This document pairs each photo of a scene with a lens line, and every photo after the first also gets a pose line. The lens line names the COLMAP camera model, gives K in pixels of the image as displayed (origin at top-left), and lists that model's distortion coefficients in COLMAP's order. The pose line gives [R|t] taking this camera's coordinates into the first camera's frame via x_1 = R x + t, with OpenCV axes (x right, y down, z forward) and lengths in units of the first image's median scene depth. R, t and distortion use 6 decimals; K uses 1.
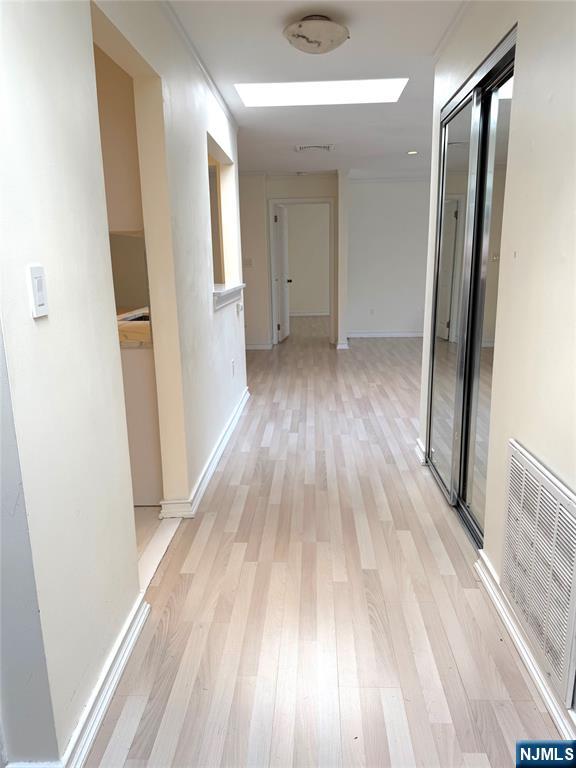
lens RADIAL K [[544.1, 0, 288.0], [0, 544.1, 384.0], [0, 0, 1]] dist [0.000803, -0.001284]
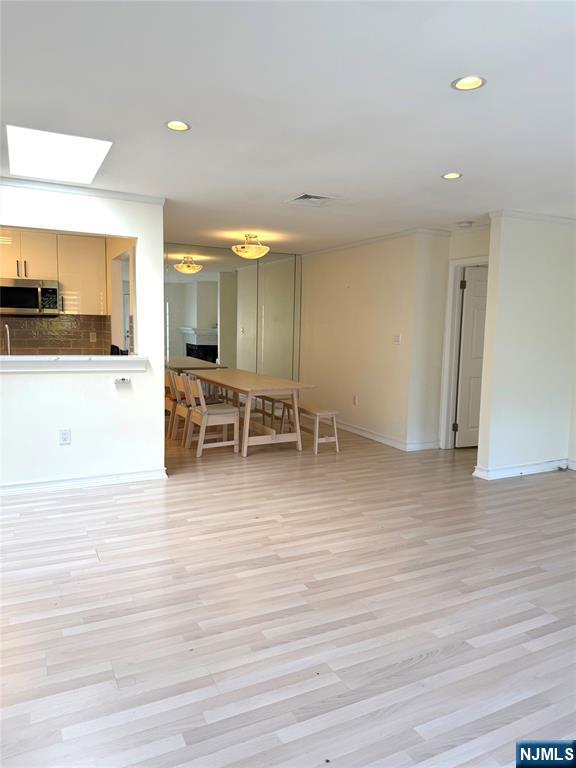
lens RADIAL K [[544.1, 0, 288.0], [0, 544.1, 384.0], [0, 0, 1]] dist [0.000803, -0.001284]
pose [[0.487787, 0.138061, -0.861976, 1.055828], [-0.227668, 0.973363, 0.027065, -0.269753], [0.842752, 0.183042, 0.506225, 0.914891]]
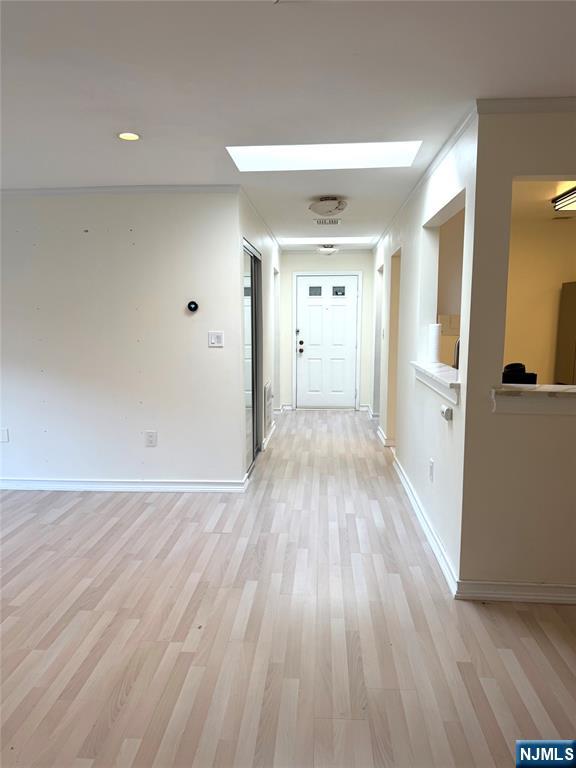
lens RADIAL K [[543.3, 0, 285.5], [0, 543.3, 383.1], [0, 0, 1]] dist [0.004833, -0.007209]
pose [[-0.999179, 0.026326, 0.030804, 0.092719], [0.035188, 0.940674, 0.337482, -0.472707], [-0.020092, 0.338288, -0.940828, 1.907473]]
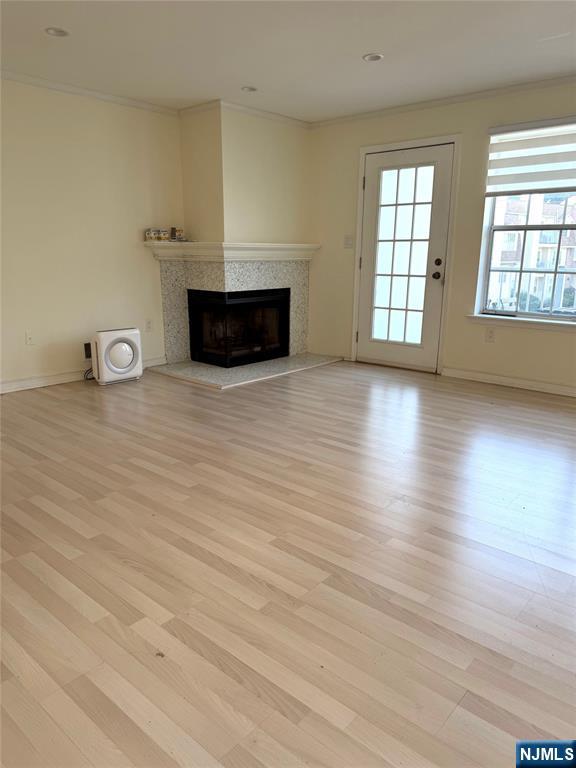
lens RADIAL K [[544.1, 0, 288.0], [0, 544.1, 384.0], [0, 0, 1]] dist [0.000803, -0.001284]
pose [[0.620942, -0.157299, 0.767911, -0.003245], [0.152905, 0.985146, 0.078157, -0.204326], [-0.768798, 0.068886, 0.635770, 1.074904]]
